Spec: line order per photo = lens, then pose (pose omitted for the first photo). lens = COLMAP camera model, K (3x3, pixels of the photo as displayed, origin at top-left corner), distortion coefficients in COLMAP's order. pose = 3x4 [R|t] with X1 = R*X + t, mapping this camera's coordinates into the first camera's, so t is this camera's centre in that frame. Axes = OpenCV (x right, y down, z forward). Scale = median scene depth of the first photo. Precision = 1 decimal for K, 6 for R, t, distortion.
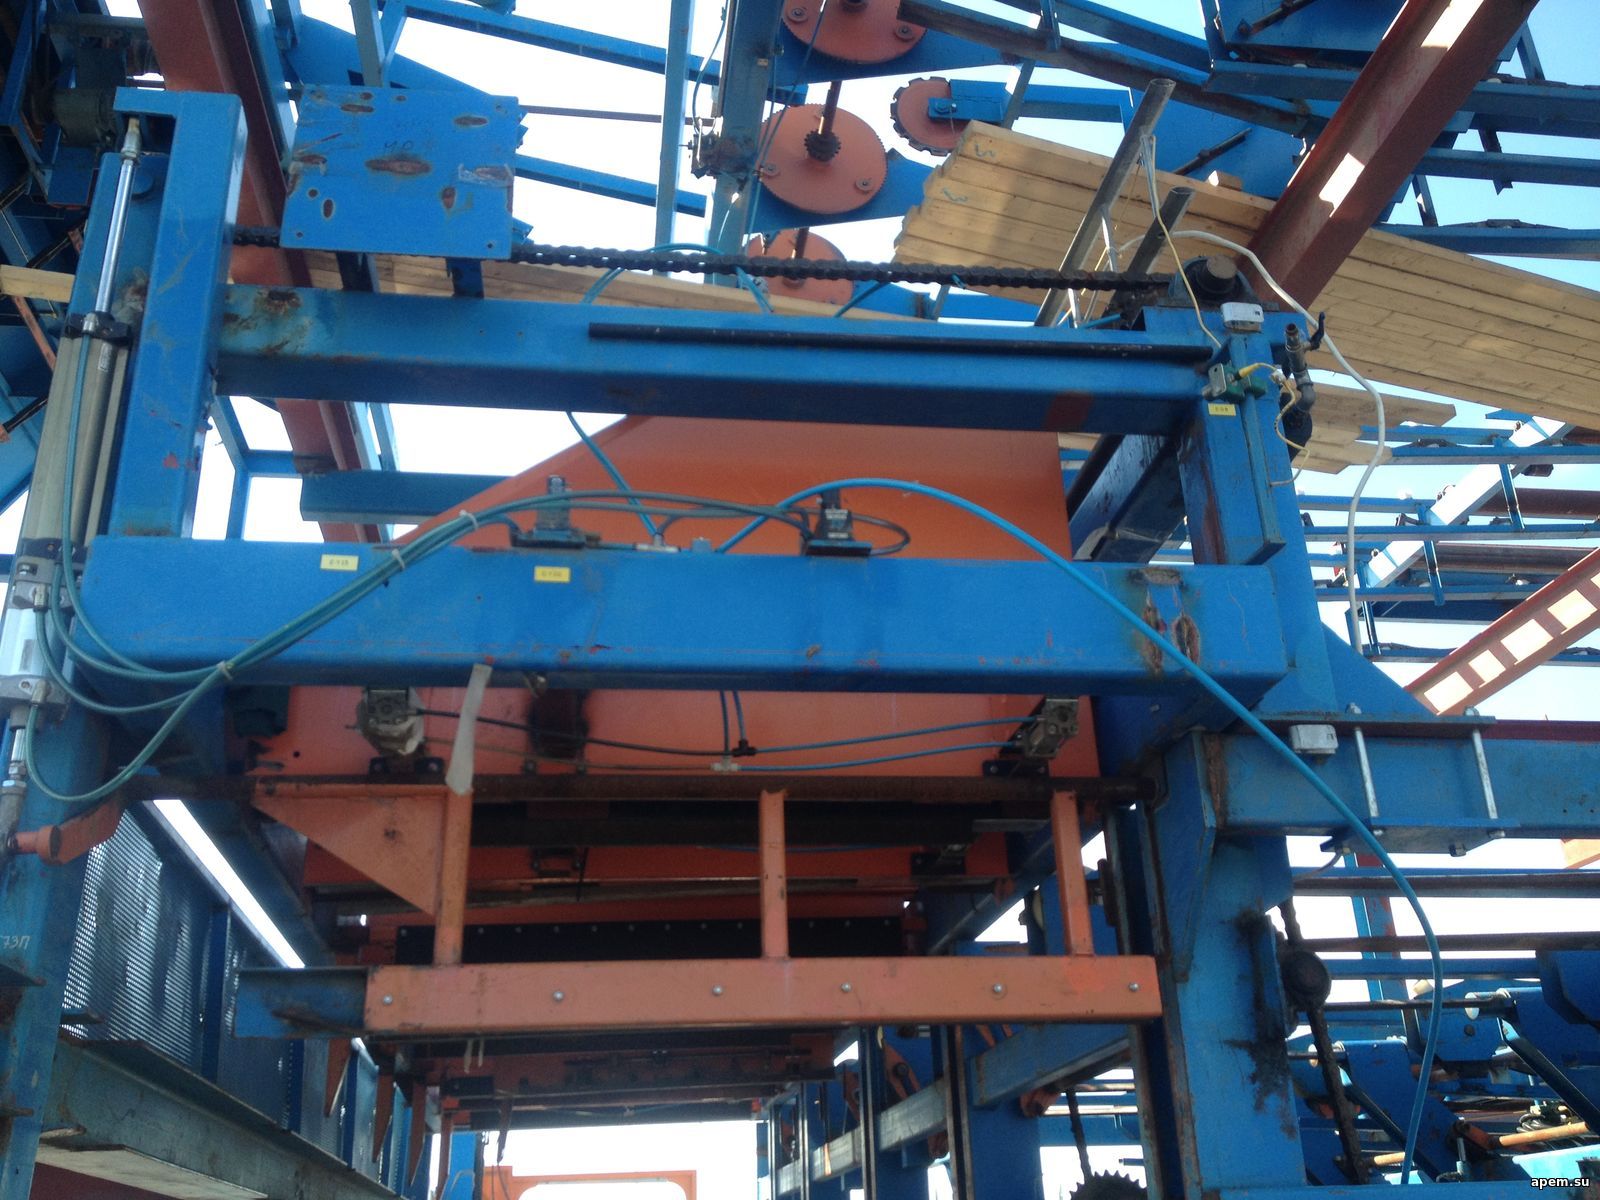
lens RADIAL K [[1490.7, 0, 805.2], [0, 1490.7, 600.2], [0, 0, 1]] dist [0.111907, -0.168565]
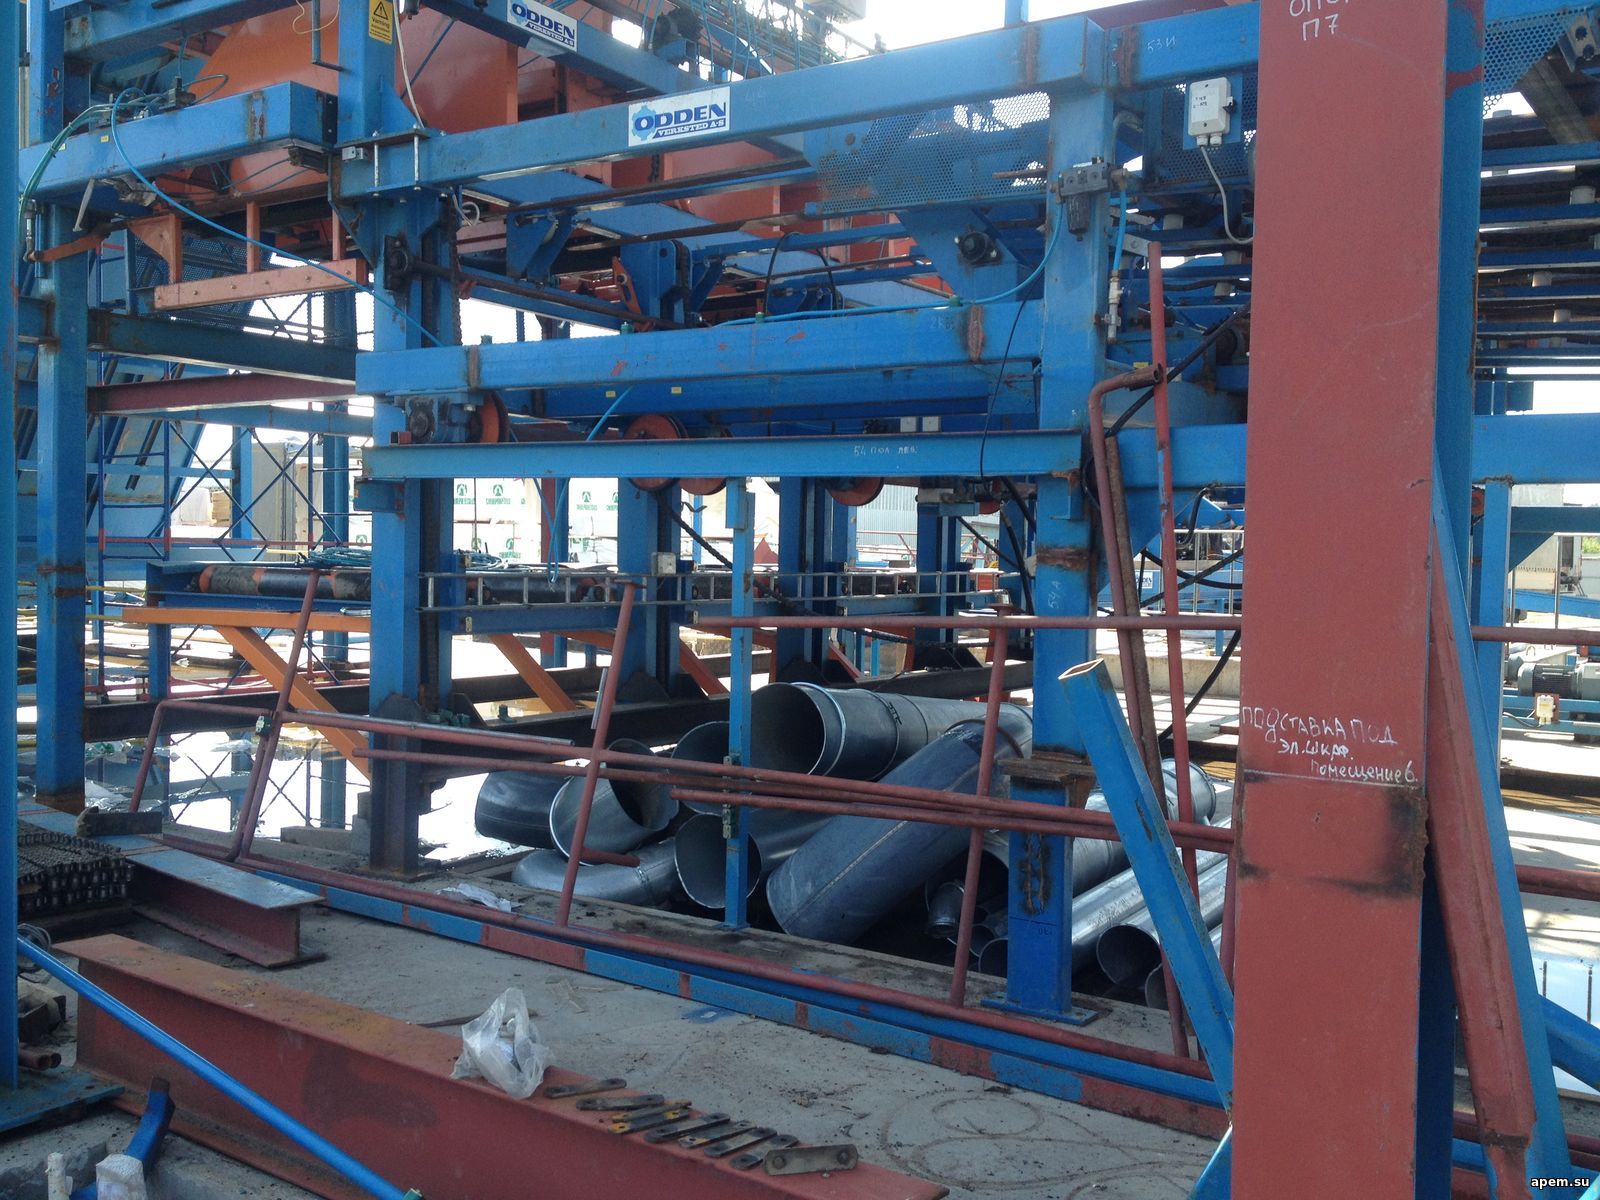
lens RADIAL K [[1497.2, 0, 800.0], [0, 1497.2, 600.0], [0, 0, 1]] dist [0.111875, -0.206988]
pose [[0.740236, 0.066576, -0.669042, 1.586224], [0.233898, 0.907431, 0.349086, 0.041452], [0.630350, -0.414894, 0.656141, -0.206690]]
